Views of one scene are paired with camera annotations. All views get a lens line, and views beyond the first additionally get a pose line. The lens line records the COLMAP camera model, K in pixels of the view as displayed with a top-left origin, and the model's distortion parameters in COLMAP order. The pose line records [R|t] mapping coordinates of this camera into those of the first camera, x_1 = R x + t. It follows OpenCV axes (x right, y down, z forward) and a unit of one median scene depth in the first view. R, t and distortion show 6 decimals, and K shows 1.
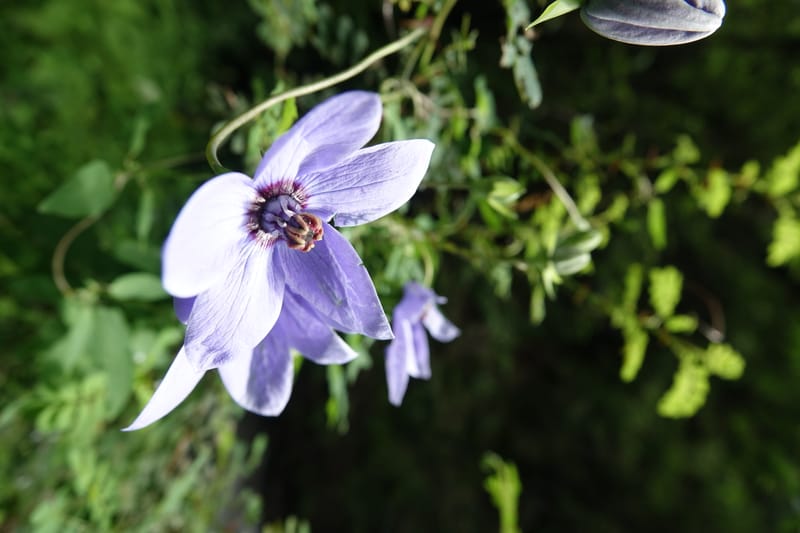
lens RADIAL K [[563.0, 0, 384.8], [0, 563.0, 266.7], [0, 0, 1]] dist [-0.007287, -0.003690]
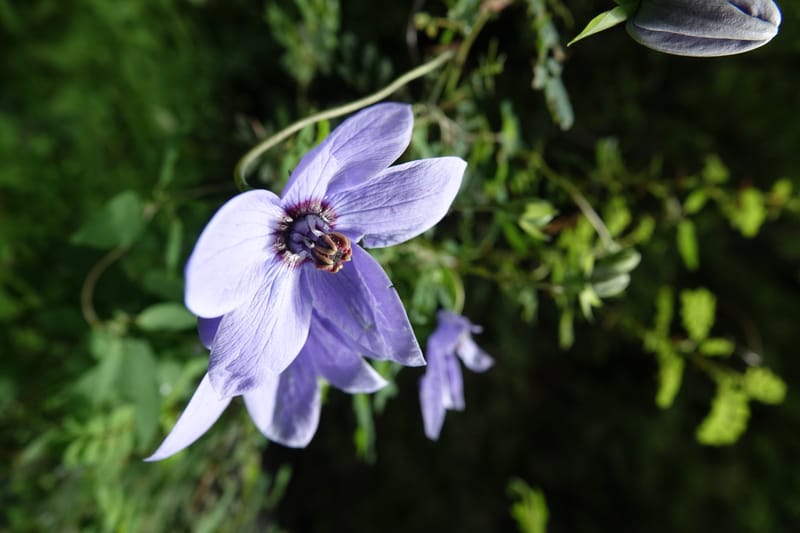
lens RADIAL K [[541.0, 0, 405.0], [0, 541.0, 256.0], [0, 0, 1]] dist [0.005026, 0.001003]
pose [[0.999926, -0.011579, -0.003644, -0.011617], [0.011262, 0.996931, -0.077476, 0.013221], [0.004530, 0.077429, 0.996988, 0.055538]]
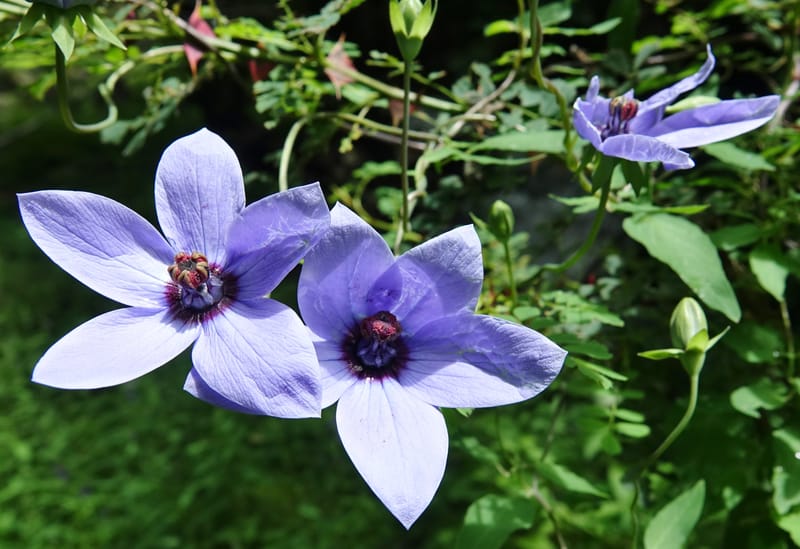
lens RADIAL K [[780.8, 0, 387.7], [0, 780.8, 299.3], [0, 0, 1]] dist [0.054661, -0.002704]
pose [[0.000397, -0.976112, -0.217269, 0.079688], [0.632847, 0.168472, -0.755726, 0.892902], [0.774277, -0.137198, 0.617796, 0.291484]]
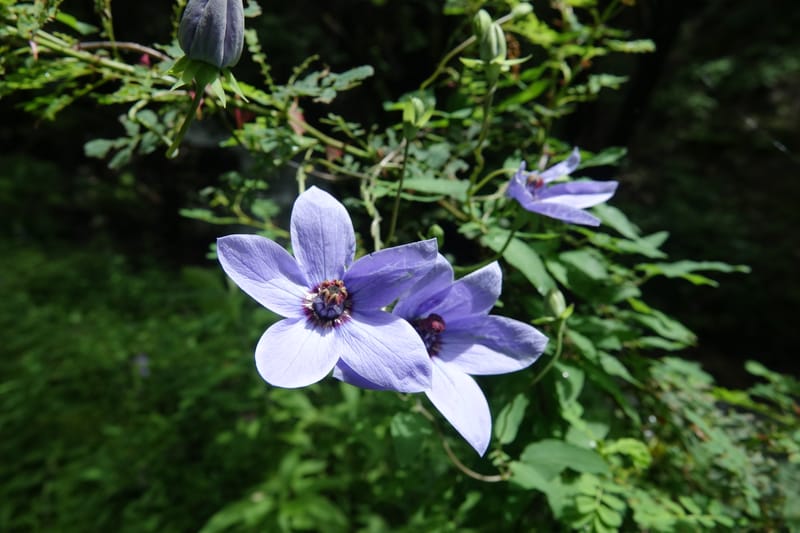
lens RADIAL K [[552.9, 0, 399.2], [0, 552.9, 258.8], [0, 0, 1]] dist [0.081151, -0.000051]
pose [[0.099365, -0.974668, -0.200372, 0.174780], [0.874594, 0.181585, -0.449569, 0.515172], [0.474565, -0.130573, 0.870482, -0.104529]]
